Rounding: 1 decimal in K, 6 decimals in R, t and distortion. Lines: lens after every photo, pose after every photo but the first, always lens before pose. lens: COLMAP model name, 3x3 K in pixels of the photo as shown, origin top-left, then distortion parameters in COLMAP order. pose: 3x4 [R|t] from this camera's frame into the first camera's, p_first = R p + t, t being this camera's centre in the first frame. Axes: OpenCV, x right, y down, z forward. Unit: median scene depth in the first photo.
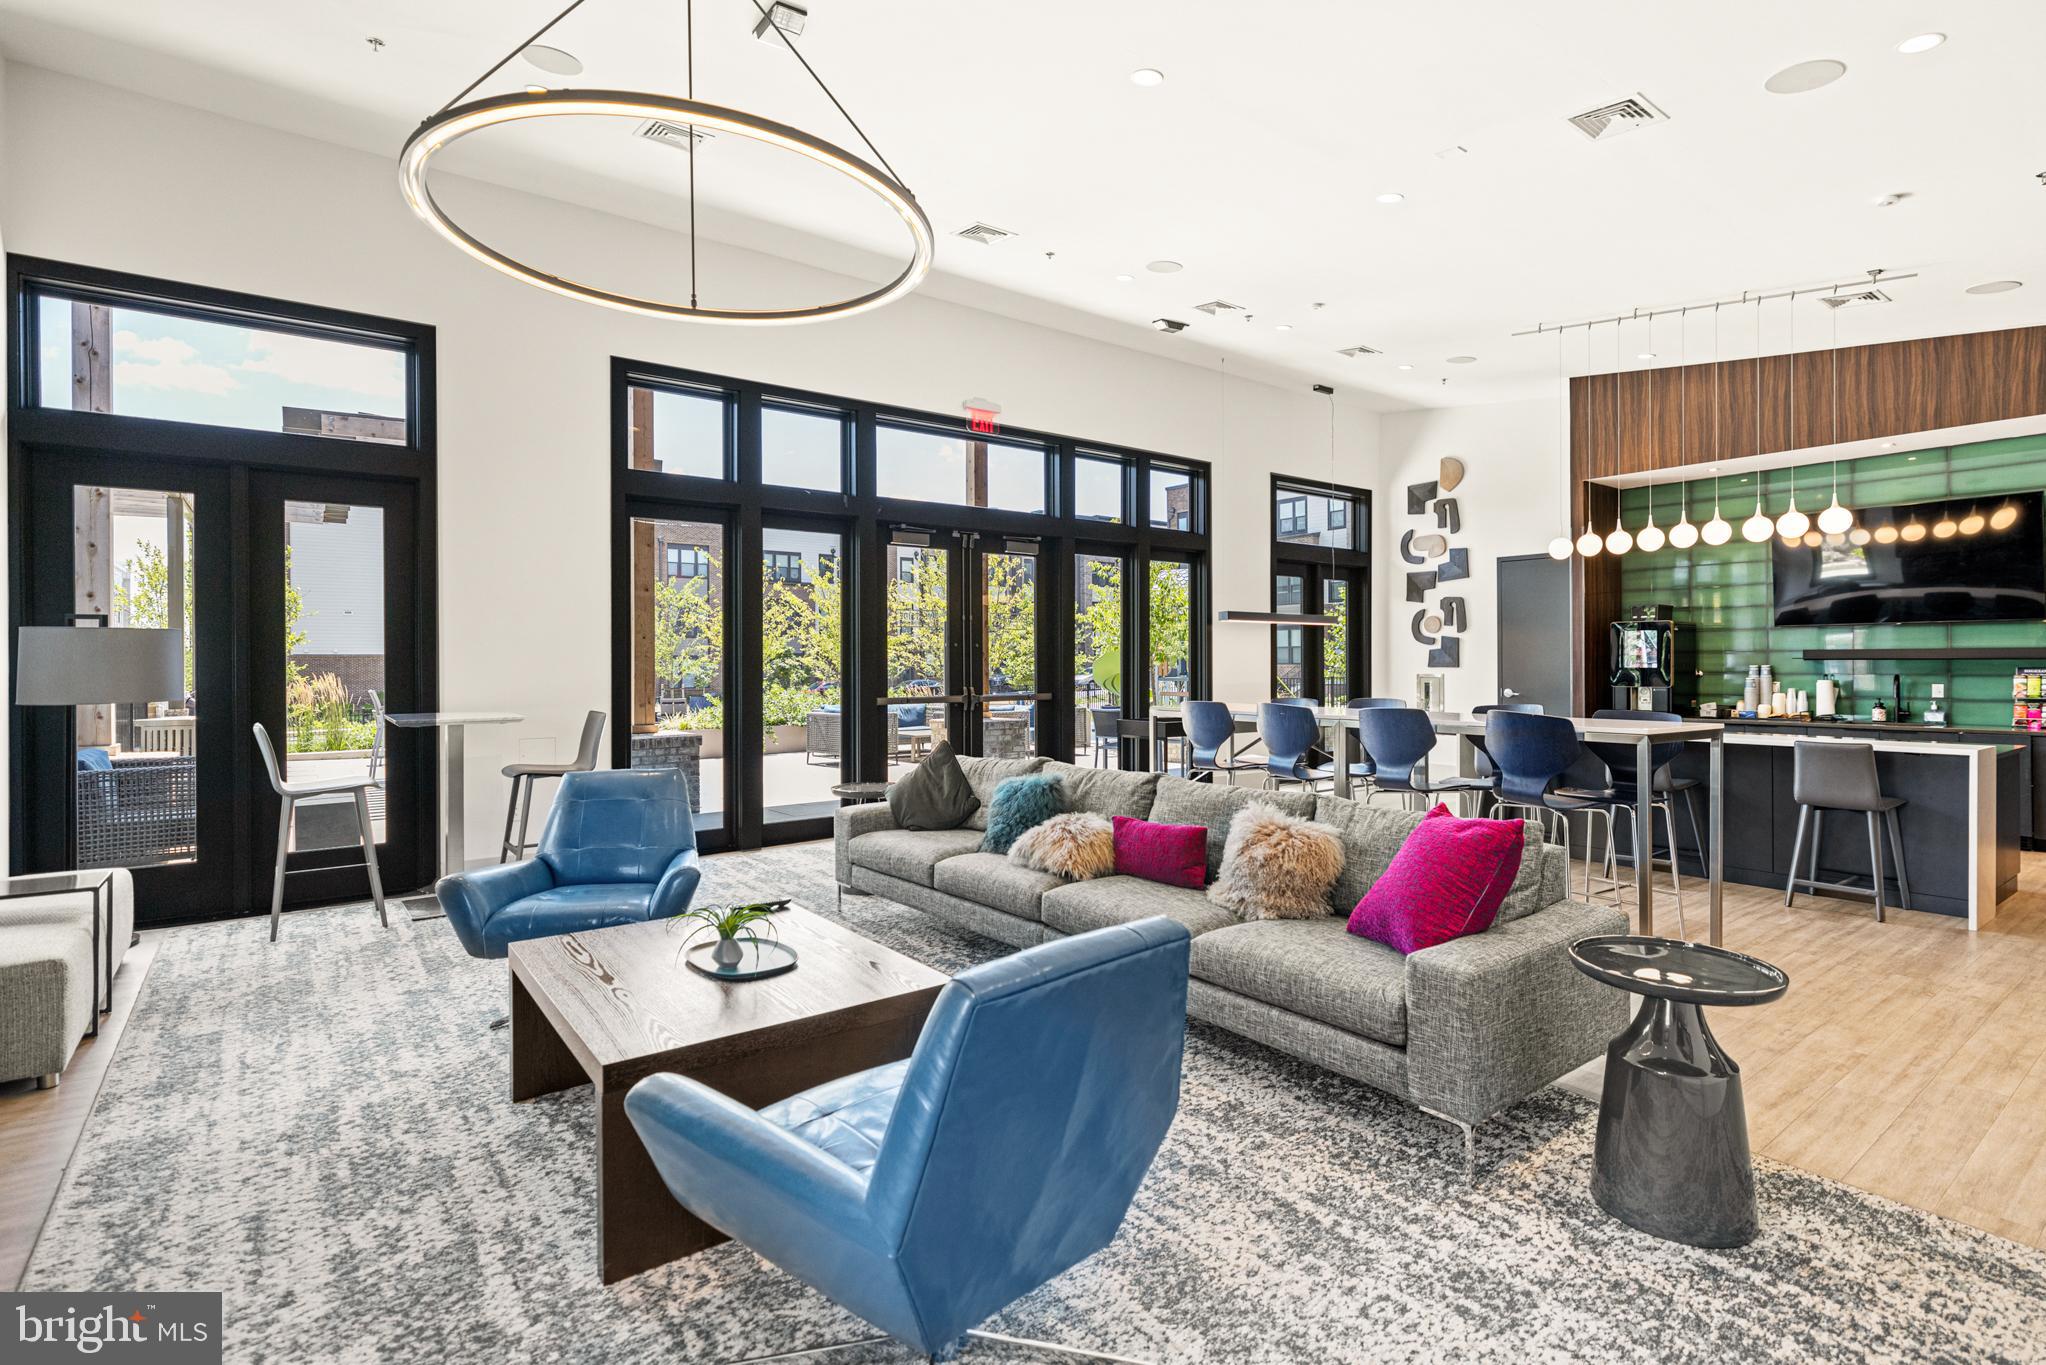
lens RADIAL K [[1035.8, 0, 1023.0], [0, 1035.8, 682.5], [0, 0, 1]] dist [-0.000523, -0.000272]
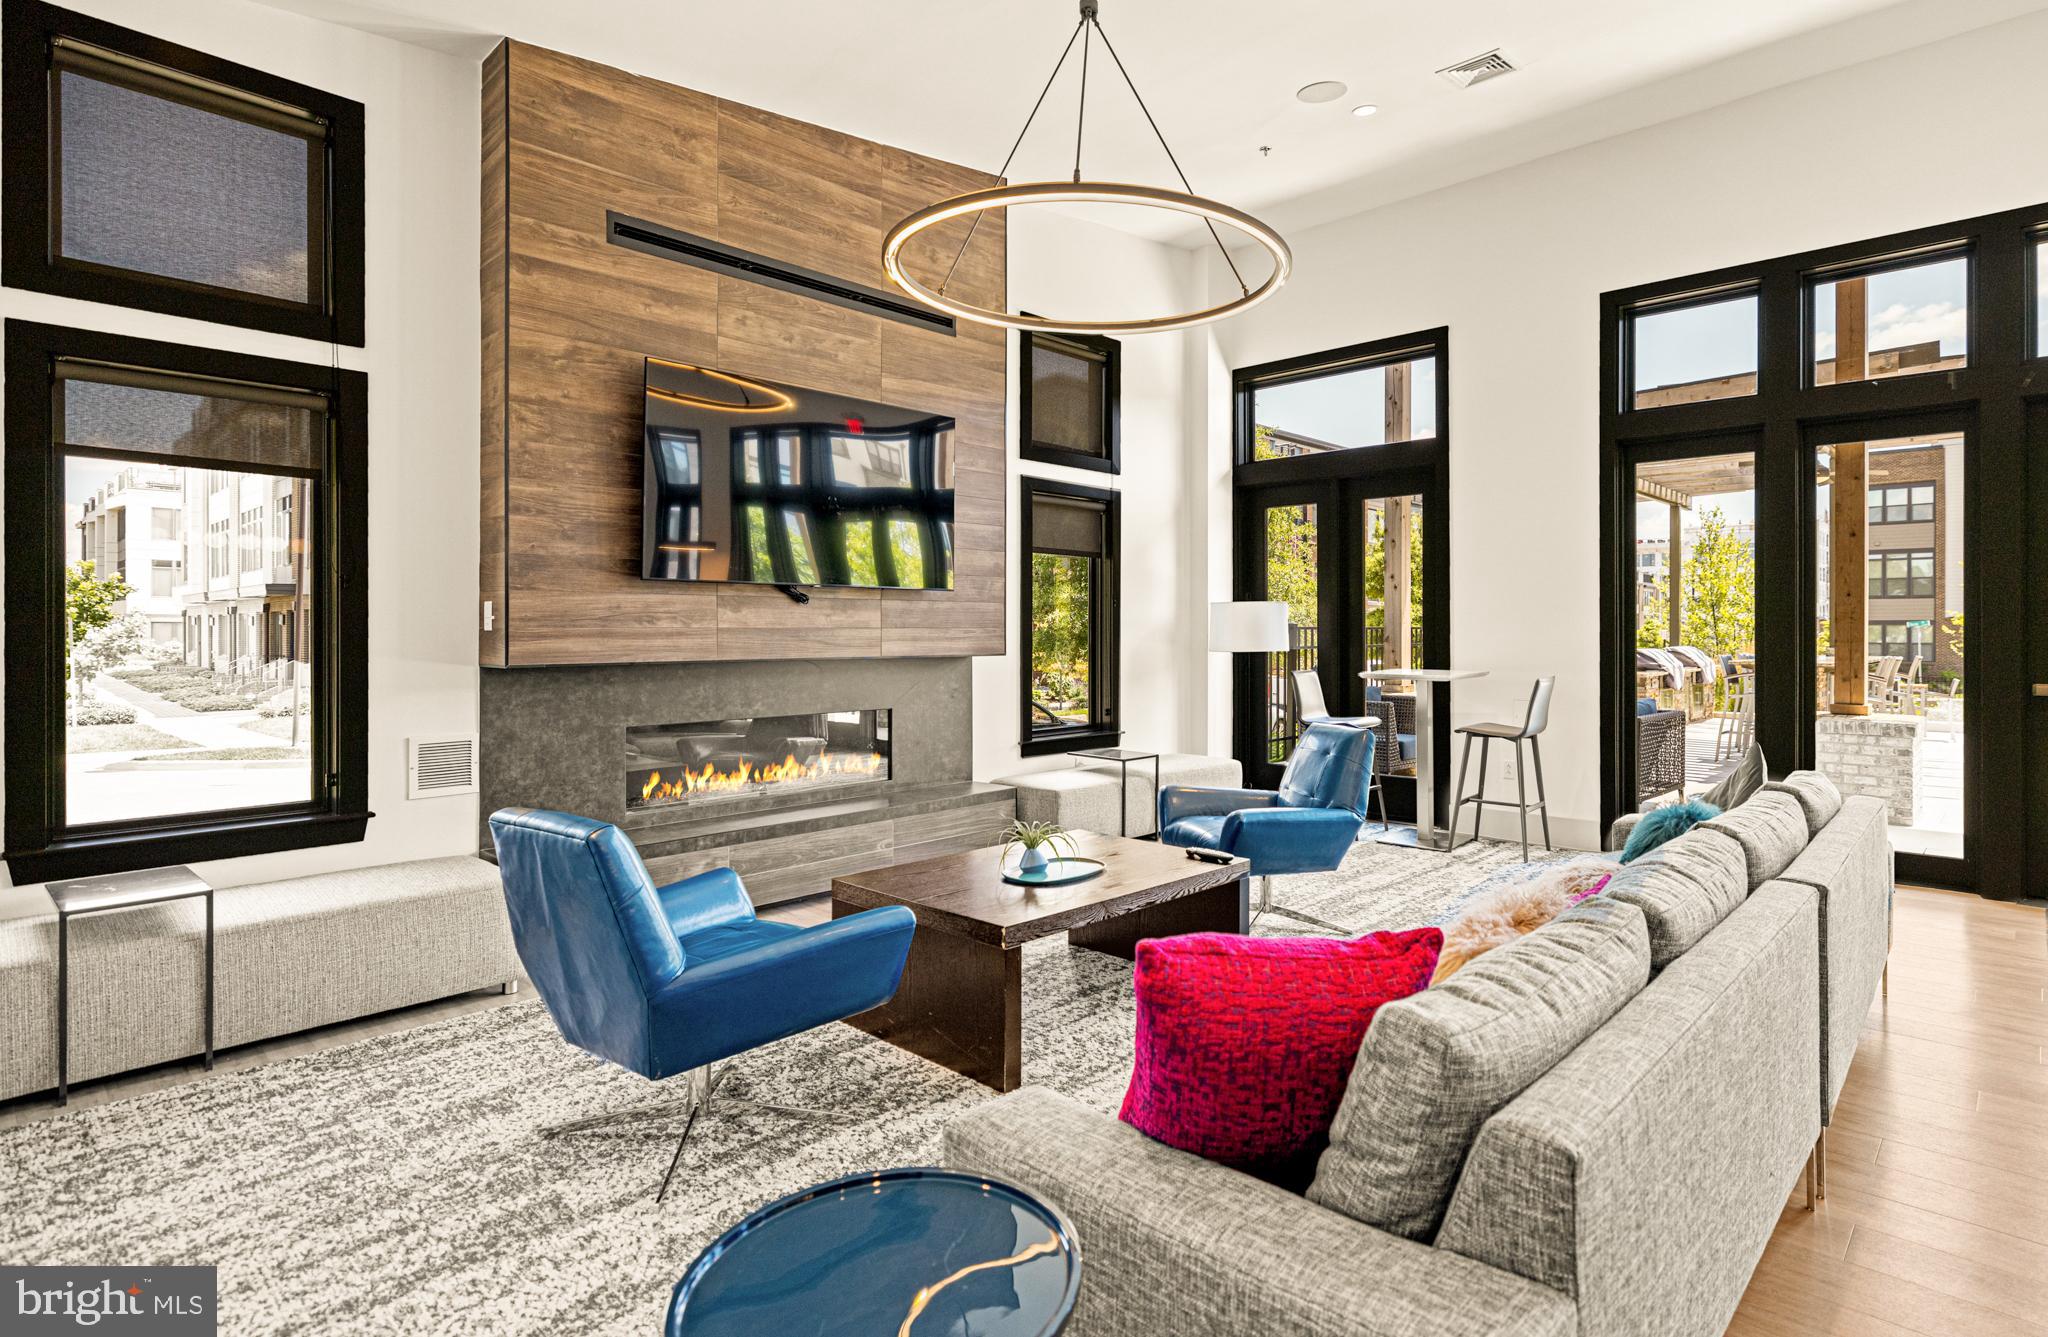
lens RADIAL K [[1043.2, 0, 1025.7], [0, 1043.2, 635.7], [0, 0, 1]] dist [0.000049, -0.000058]
pose [[0.189412, 0.004689, -0.981886, 0.416249], [-0.010720, 0.999939, 0.002707, -0.008632], [0.981839, 0.010013, 0.189451, 0.327394]]
